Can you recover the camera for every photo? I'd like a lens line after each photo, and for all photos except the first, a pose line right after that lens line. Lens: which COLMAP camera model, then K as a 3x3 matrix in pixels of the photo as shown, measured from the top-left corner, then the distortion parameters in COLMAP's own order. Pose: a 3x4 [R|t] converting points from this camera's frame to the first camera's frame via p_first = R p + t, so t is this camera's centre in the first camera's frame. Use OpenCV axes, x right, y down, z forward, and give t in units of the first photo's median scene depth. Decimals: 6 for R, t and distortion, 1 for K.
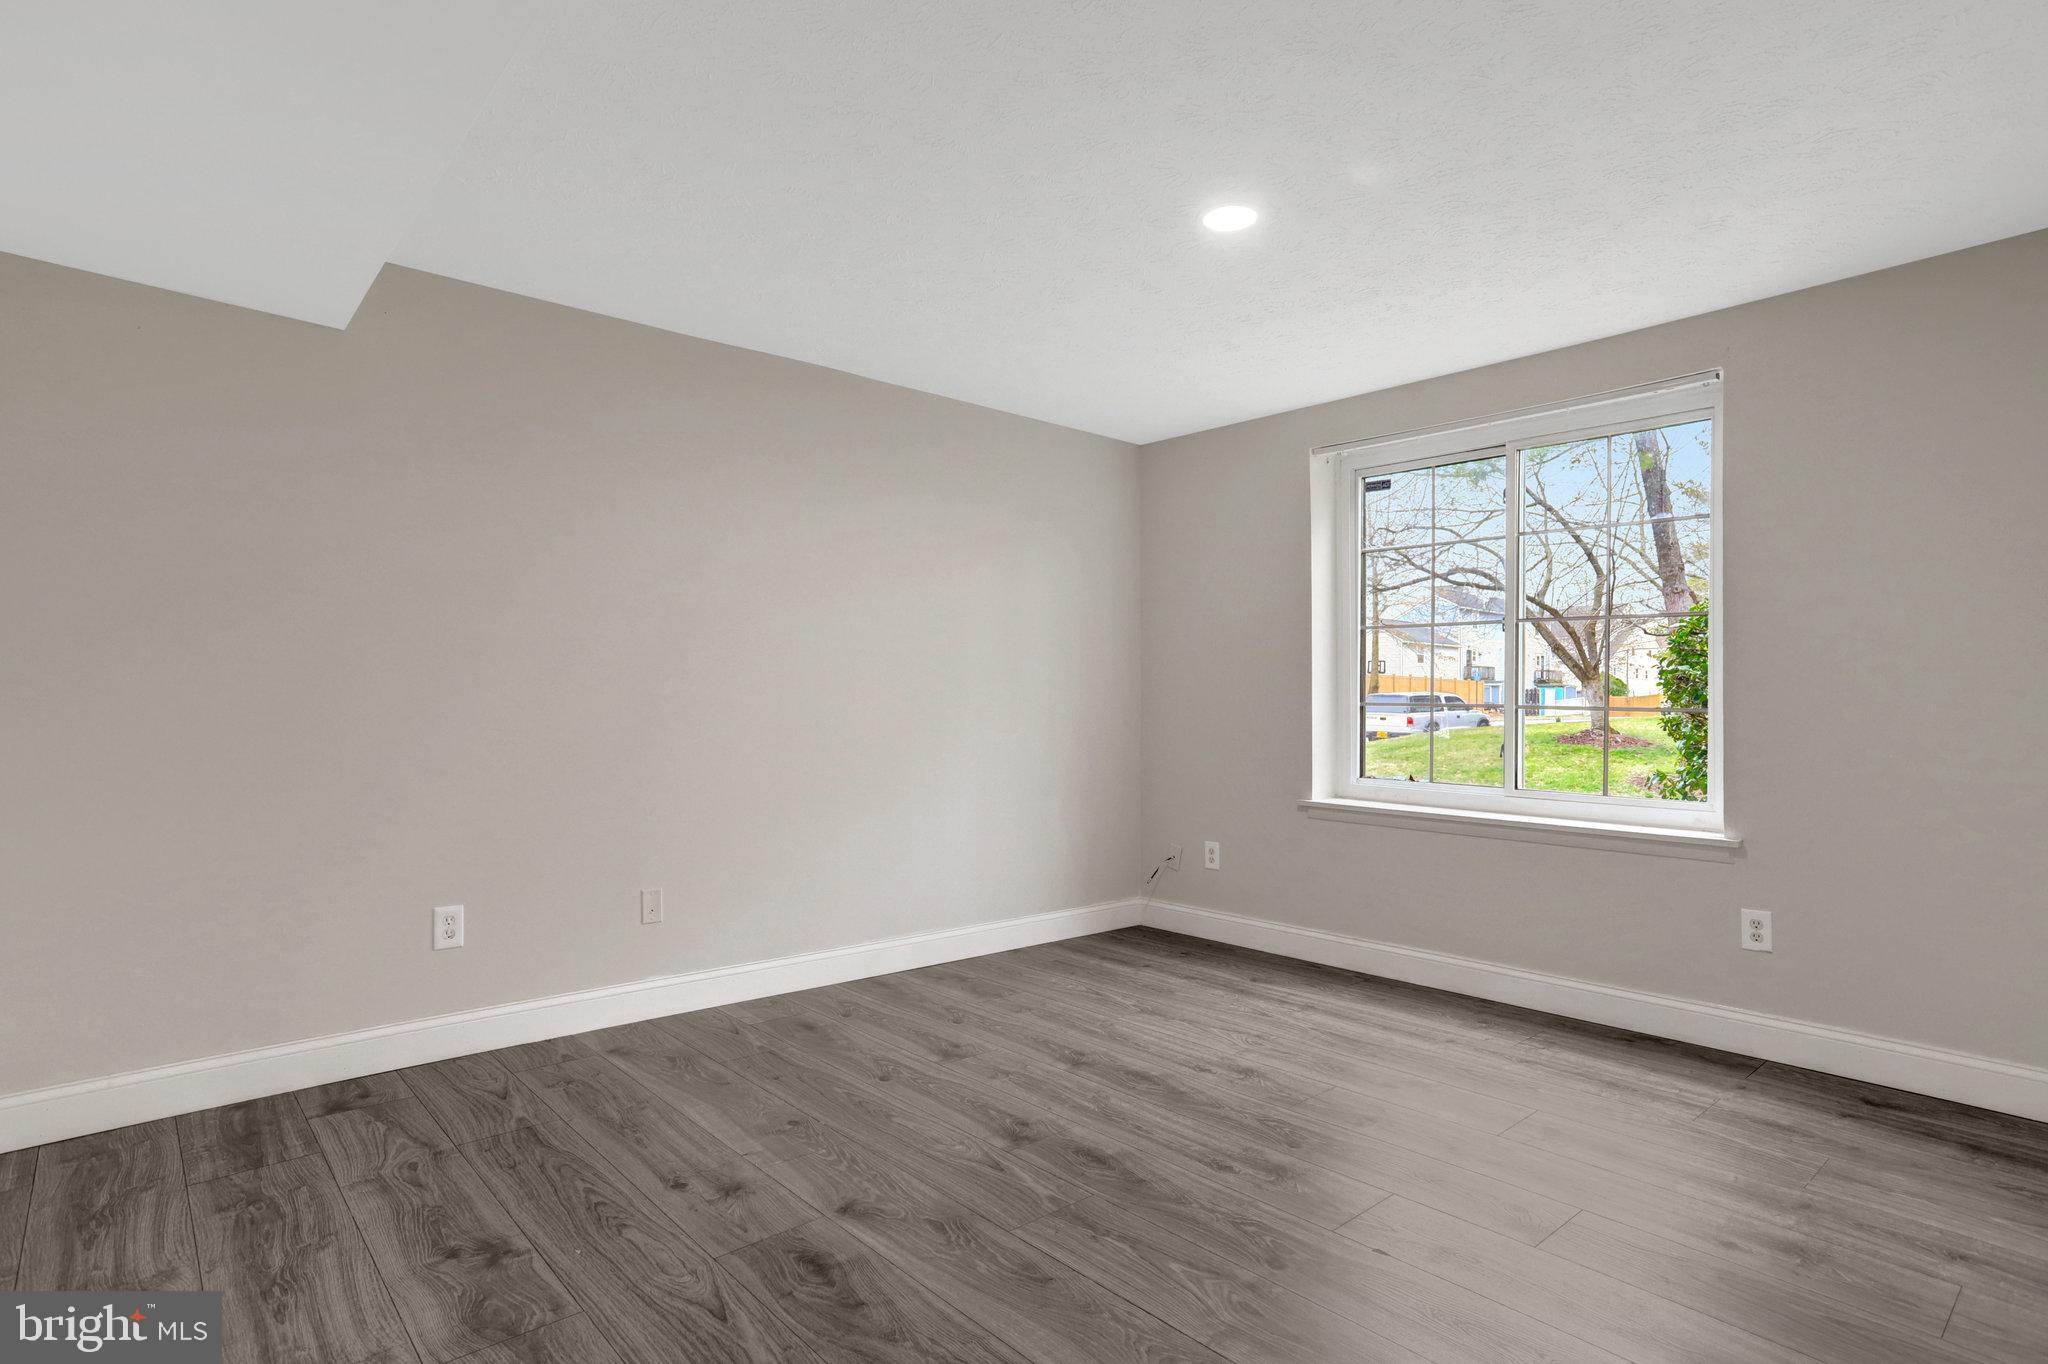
lens RADIAL K [[1005.2, 0, 1022.2], [0, 1005.2, 676.2], [0, 0, 1]] dist [-0.022611, 0.021067]
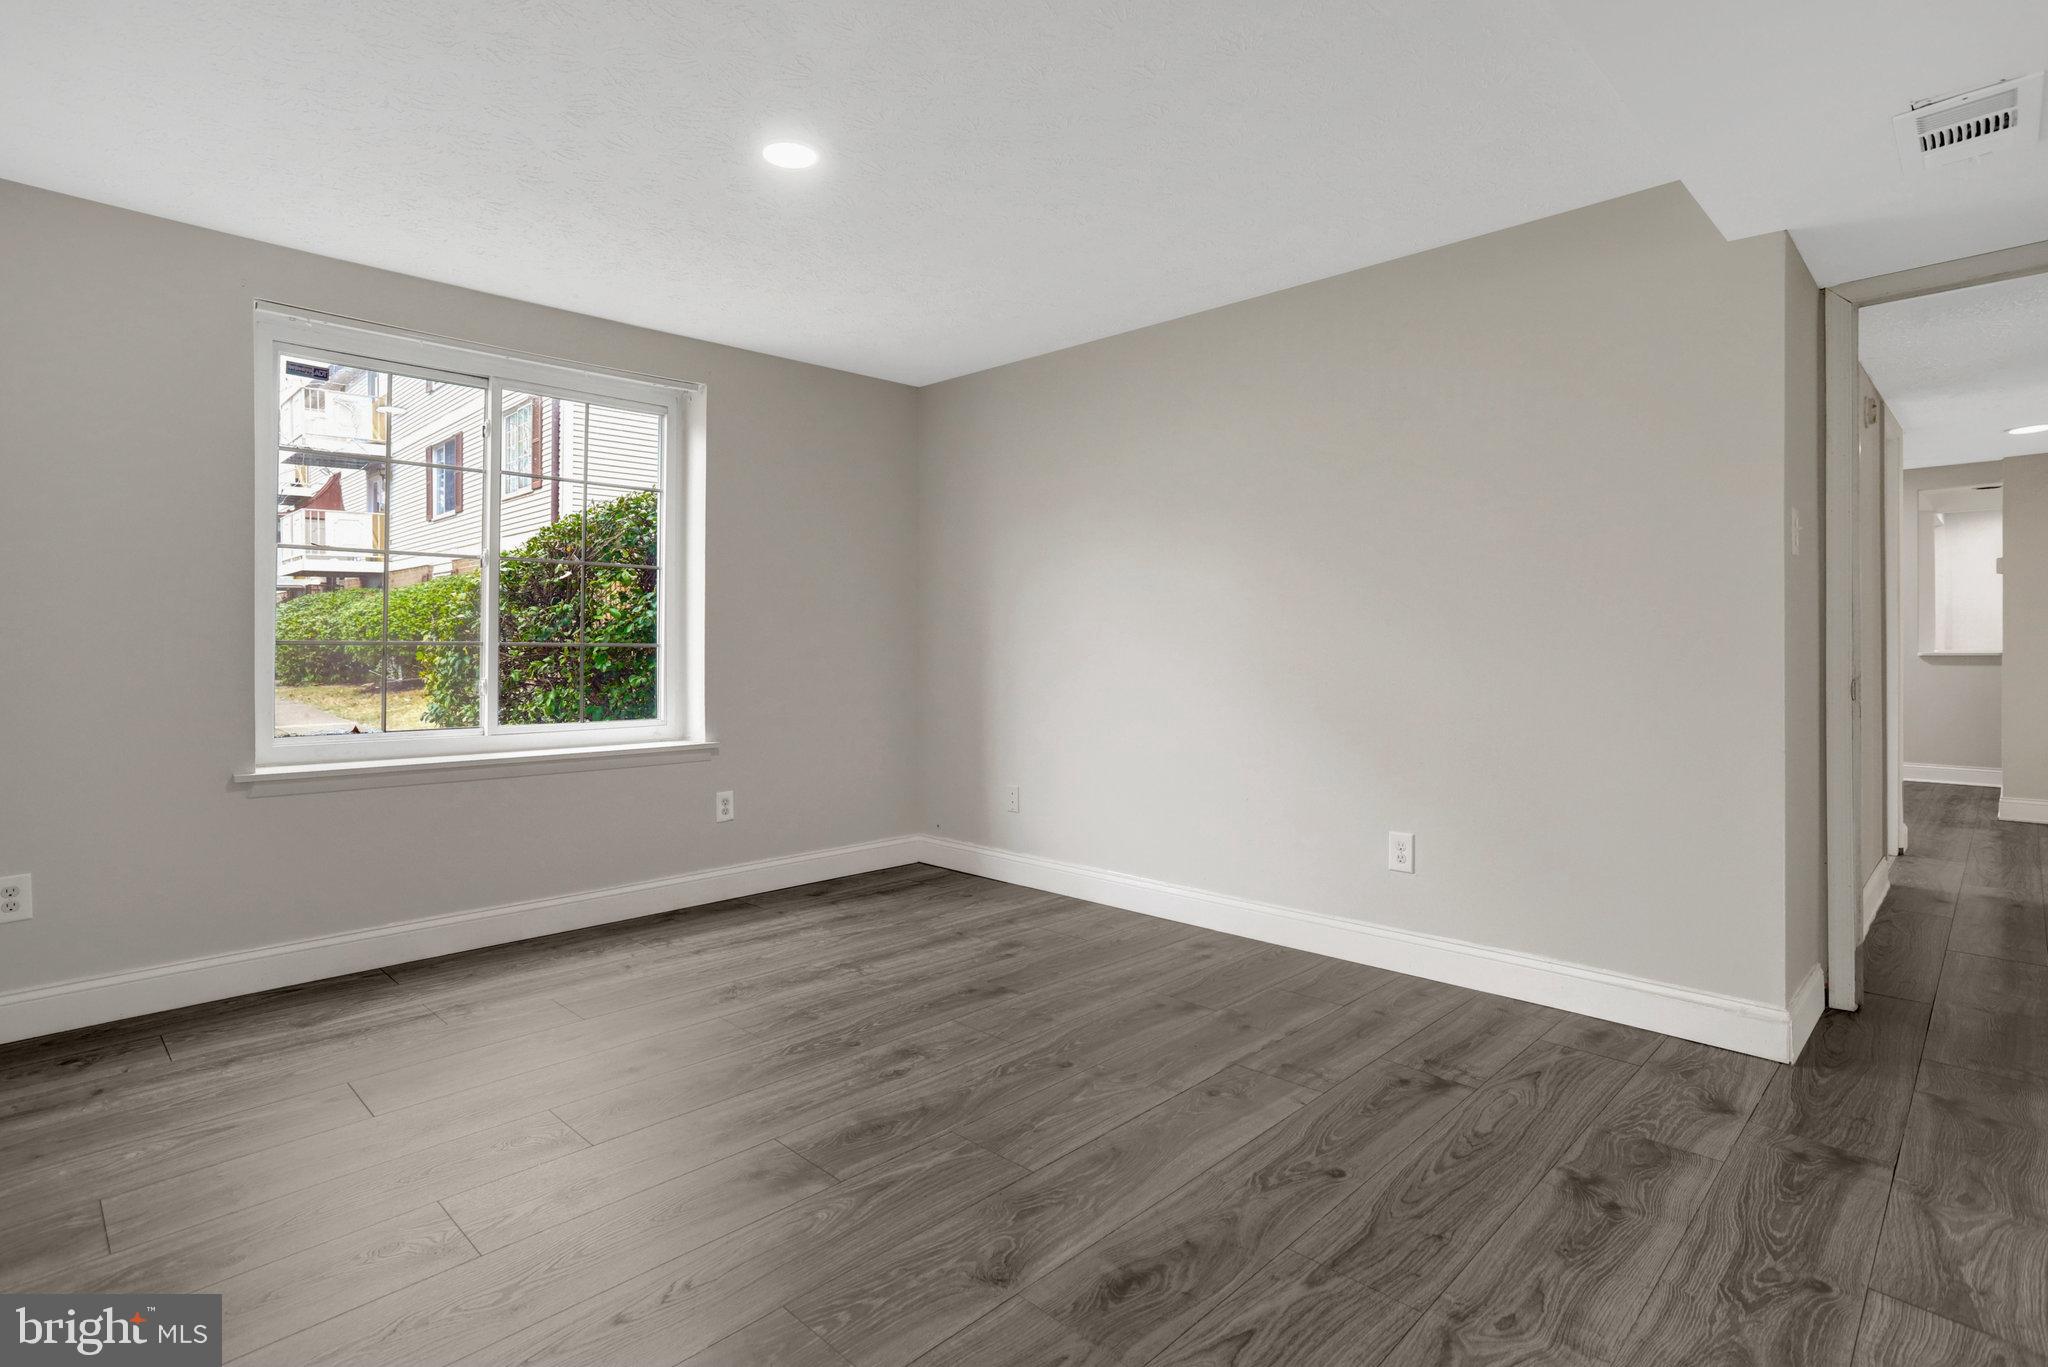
lens RADIAL K [[1005.2, 0, 1022.2], [0, 1005.2, 677.7], [0, 0, 1]] dist [-0.022611, 0.021067]
pose [[-0.049412, -0.038949, 0.998019, -0.884451], [-0.031361, 0.998807, 0.037427, 0.029014], [-0.998286, -0.029450, -0.050575, 0.971967]]
